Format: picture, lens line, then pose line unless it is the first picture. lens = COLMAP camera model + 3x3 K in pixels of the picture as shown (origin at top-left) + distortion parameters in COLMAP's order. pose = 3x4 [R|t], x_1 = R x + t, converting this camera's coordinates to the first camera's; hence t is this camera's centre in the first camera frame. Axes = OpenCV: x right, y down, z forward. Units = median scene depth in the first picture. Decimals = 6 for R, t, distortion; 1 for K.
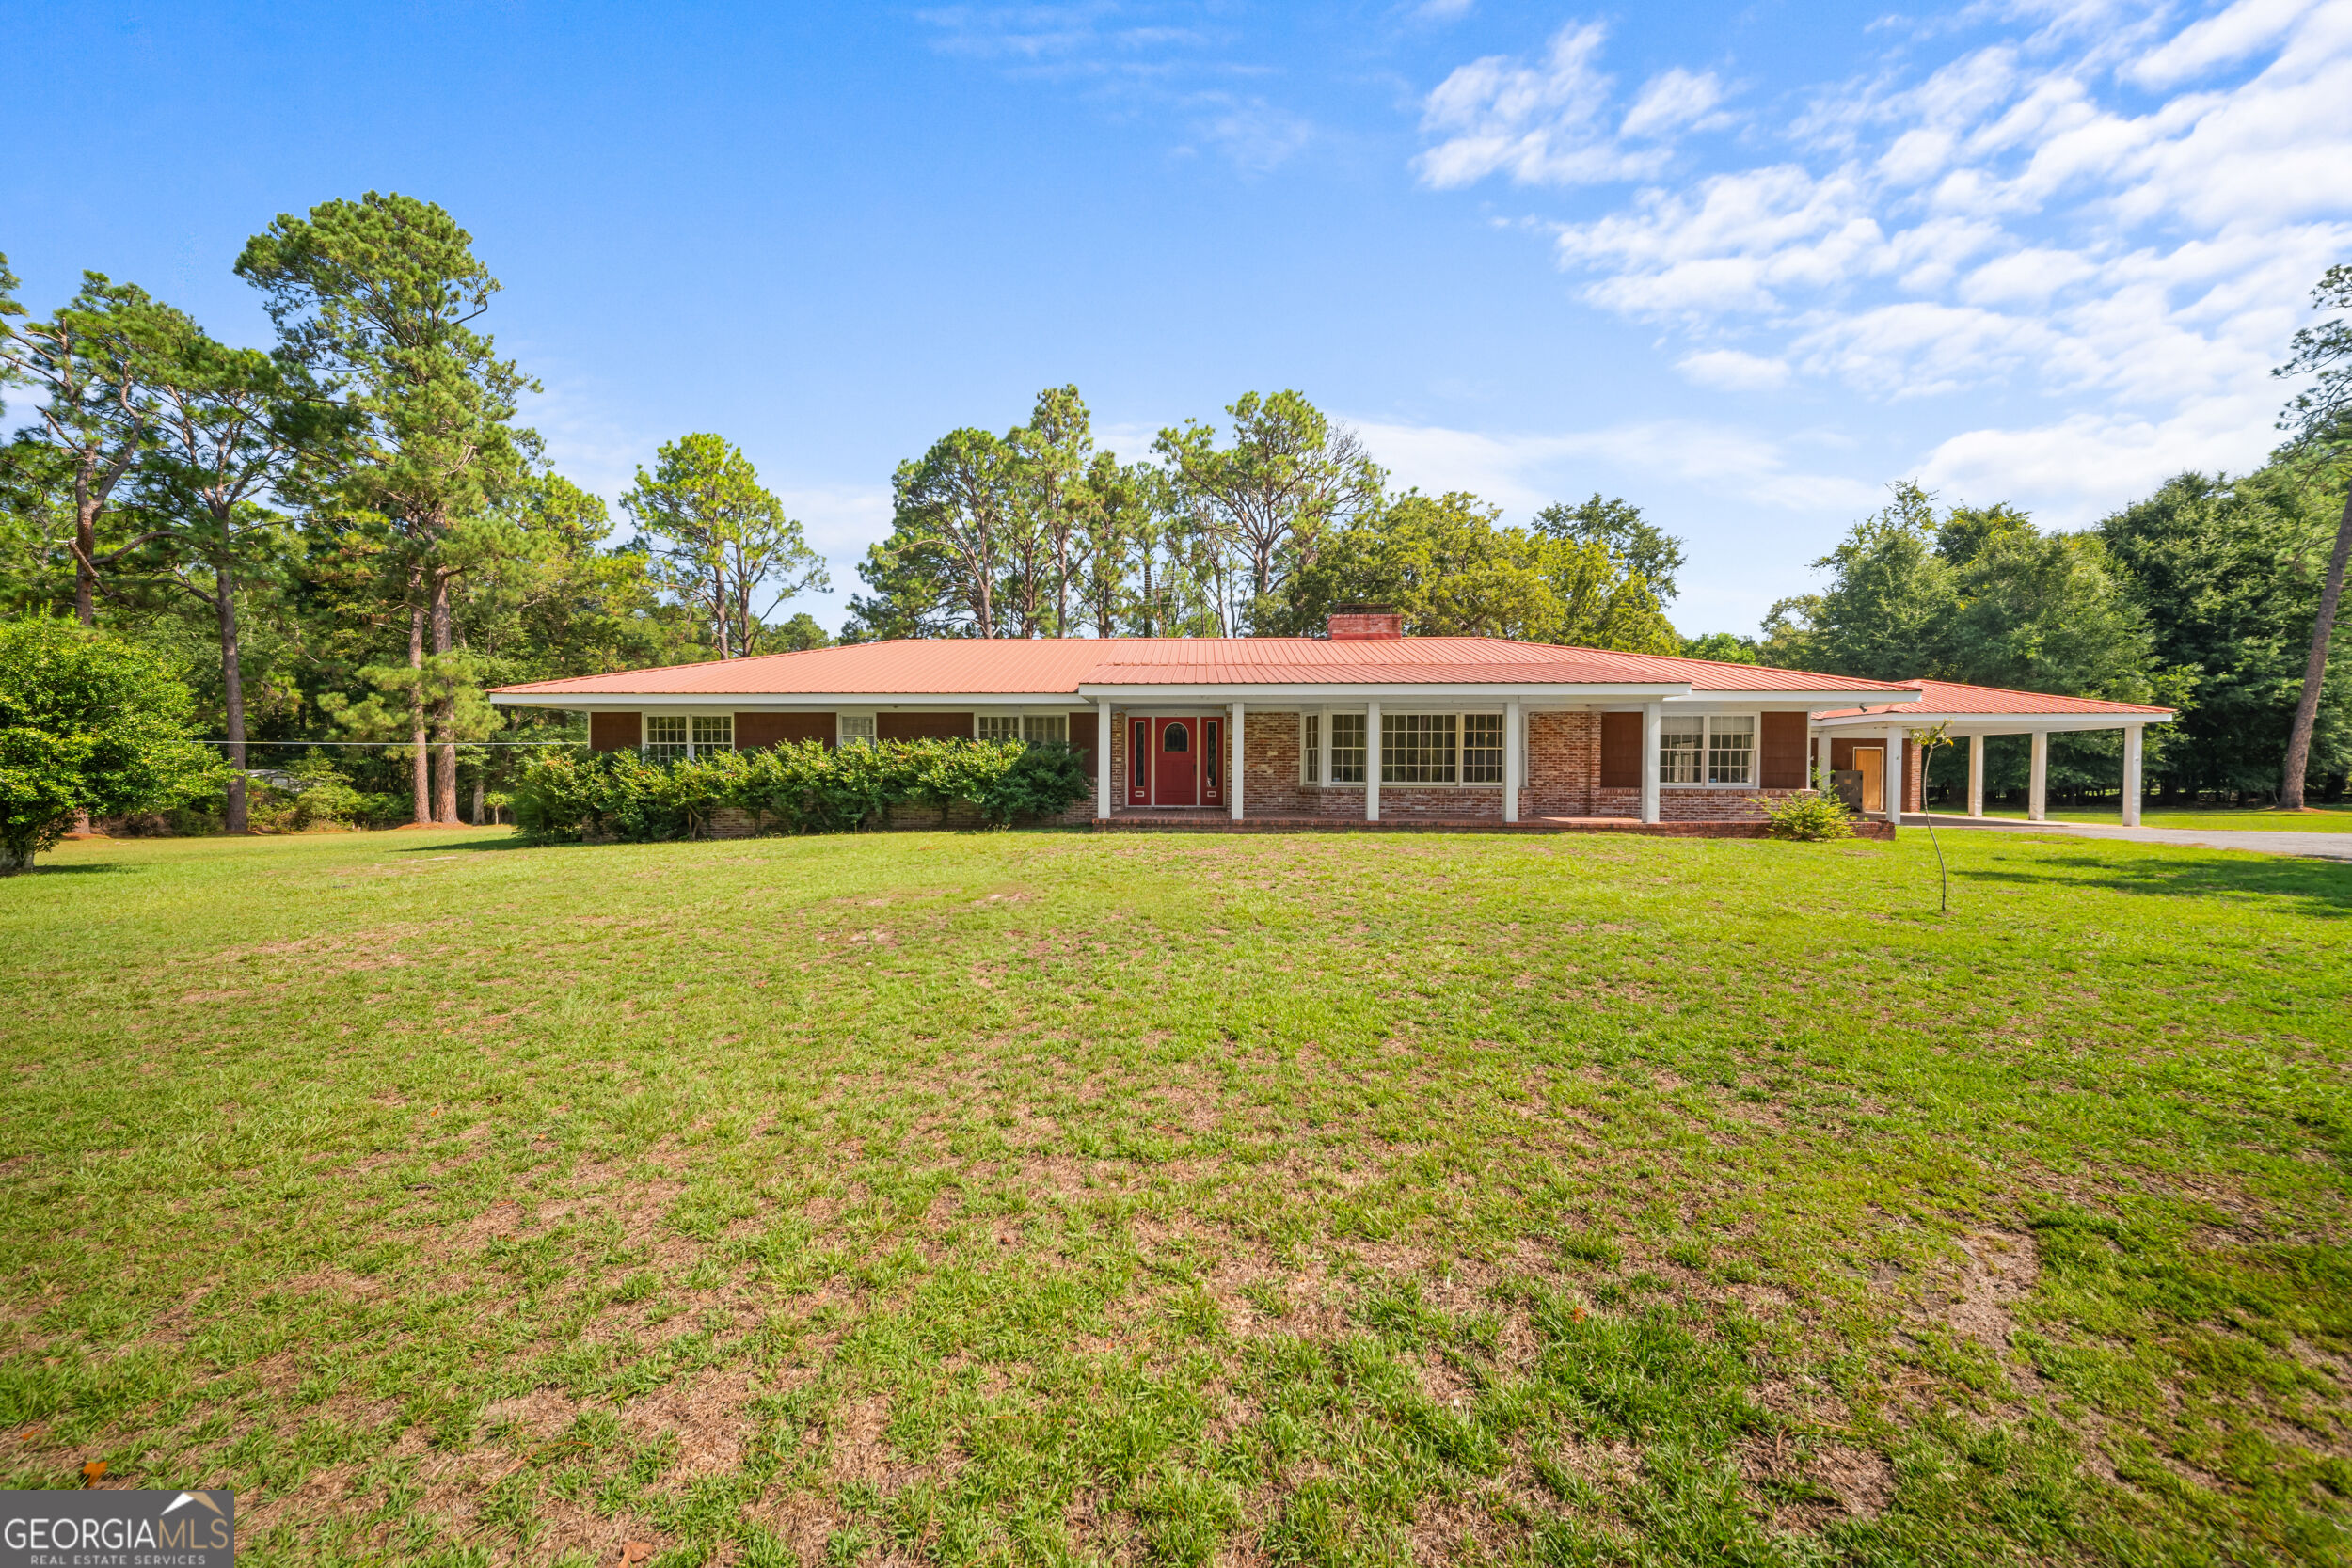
lens RADIAL K [[817.6, 0, 1164.5], [0, 817.6, 786.6], [0, 0, 1]] dist [0.009340, -0.001804]
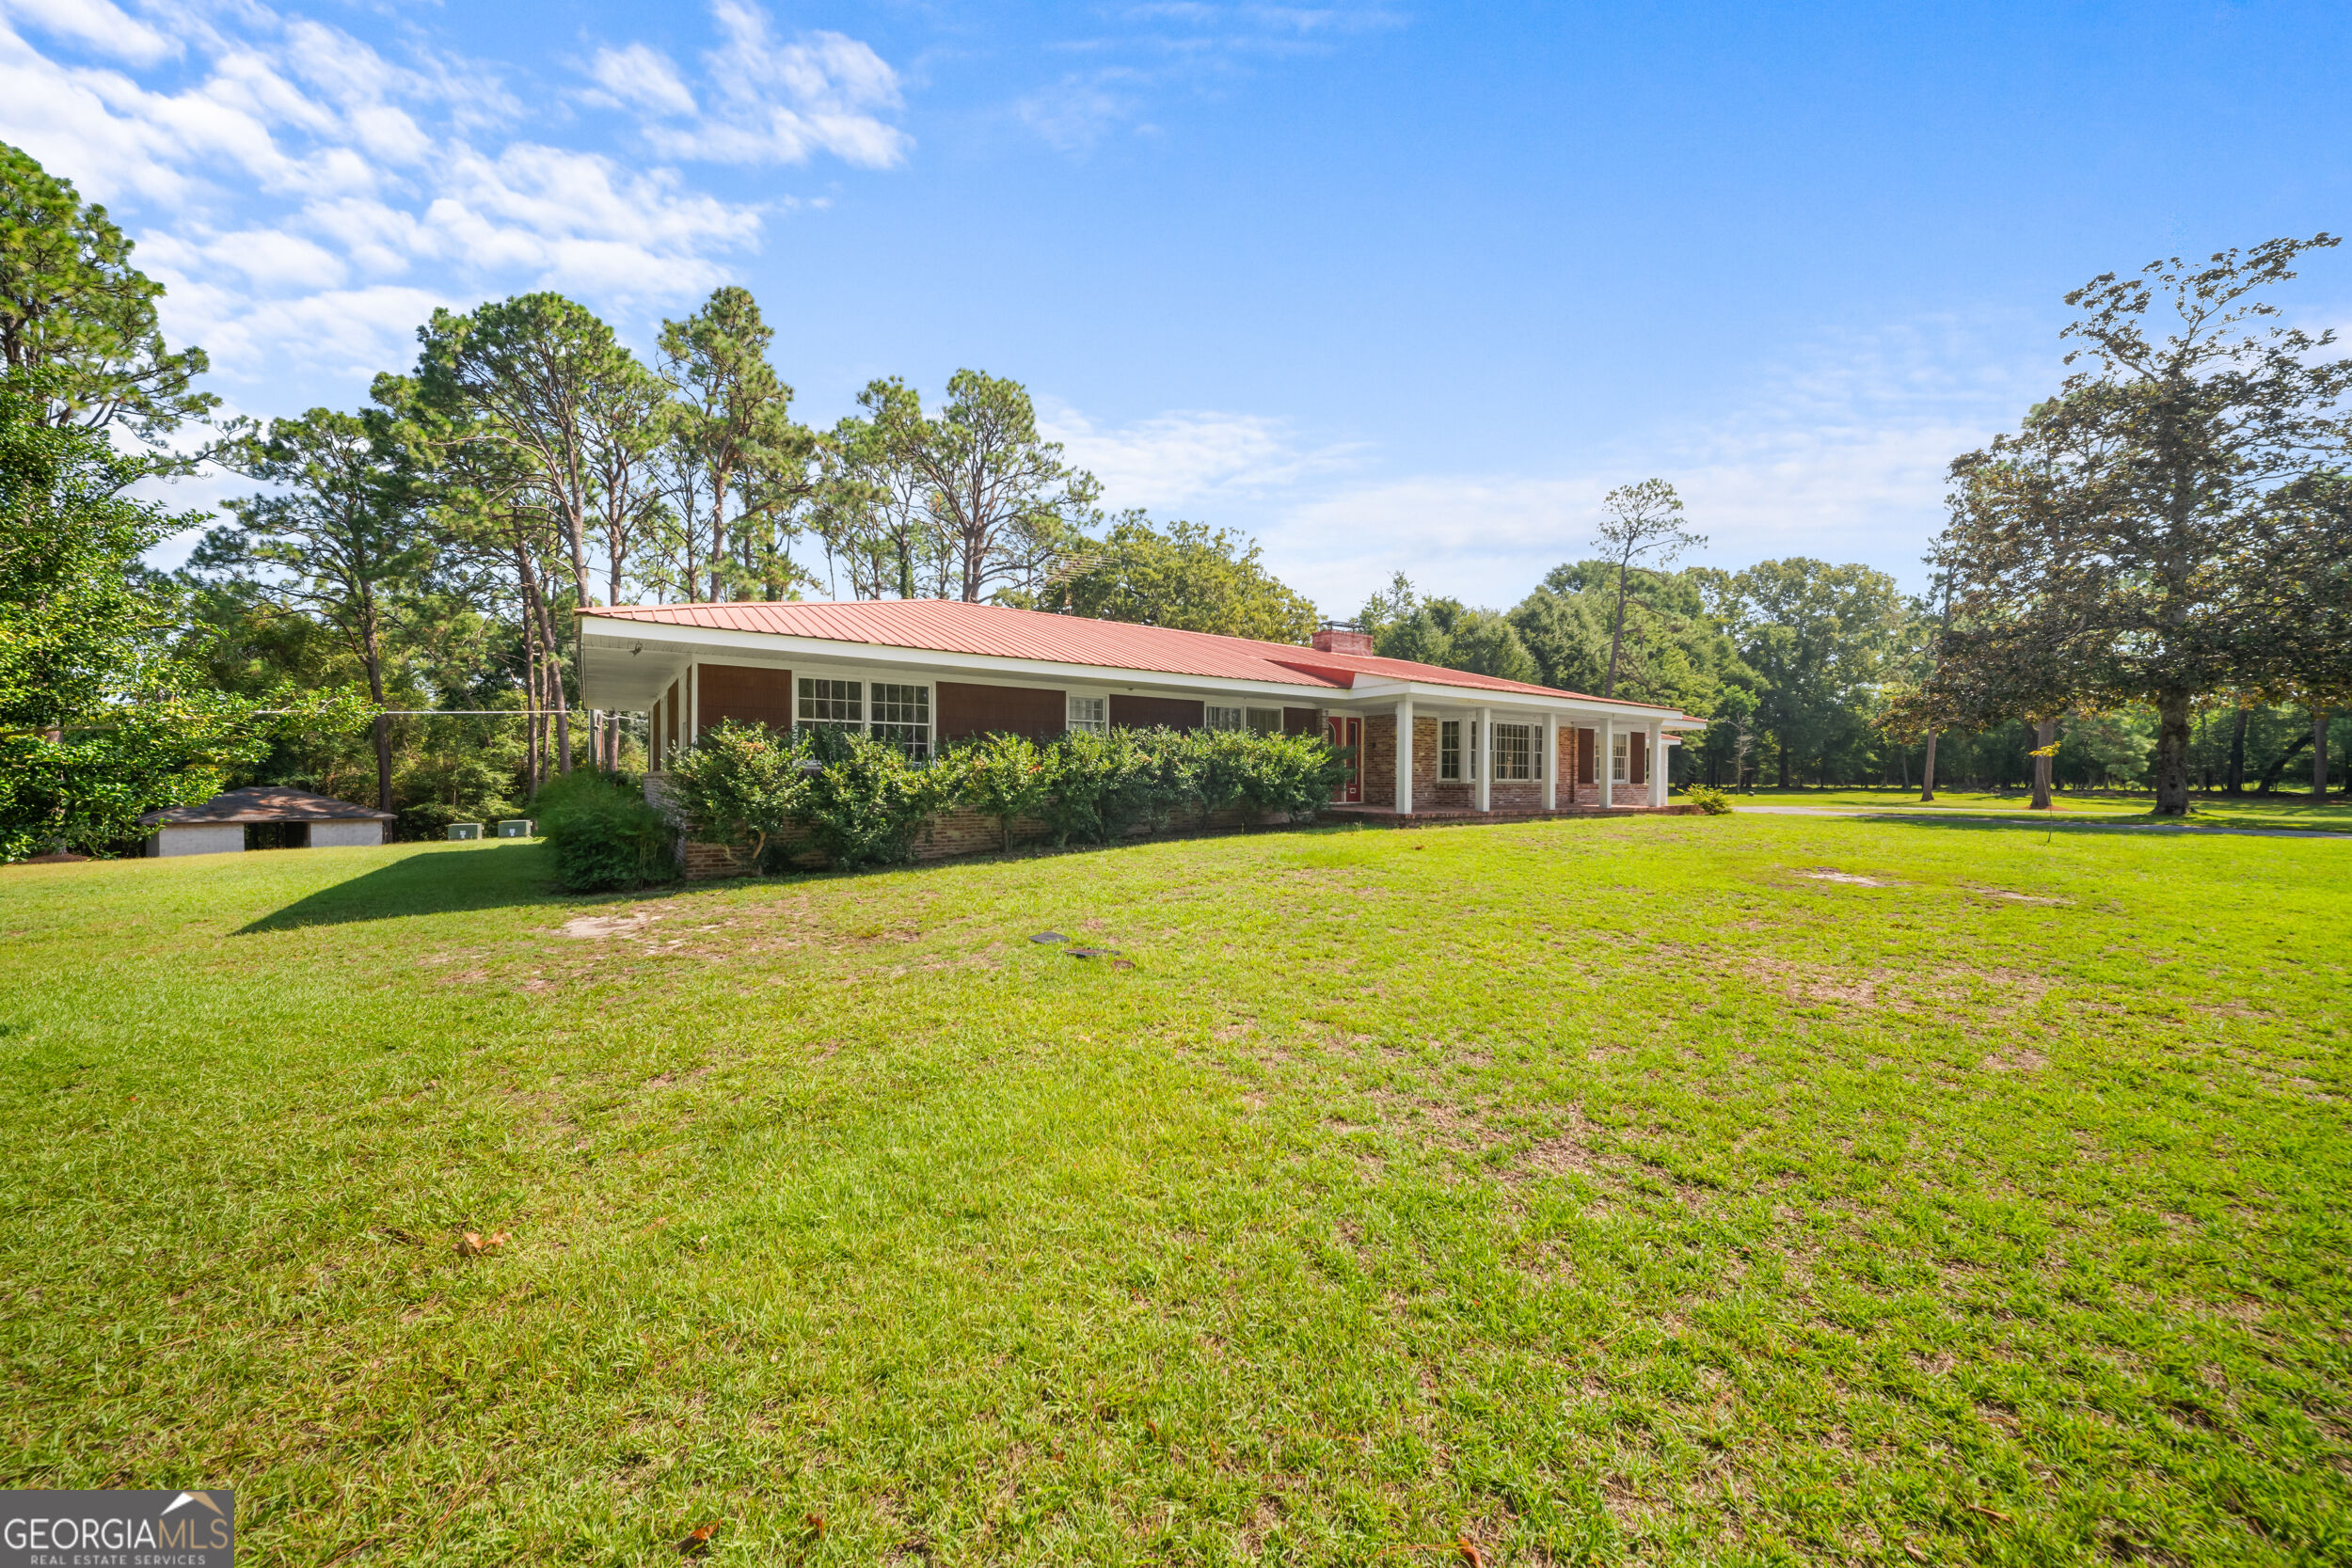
lens RADIAL K [[817.6, 0, 1171.4], [0, 817.6, 784.4], [0, 0, 1]] dist [0.009340, -0.001804]
pose [[0.796756, -0.004197, 0.604286, -0.775256], [0.007578, 0.999967, -0.003046, 0.002094], [-0.604253, 0.007006, 0.796762, 0.313537]]
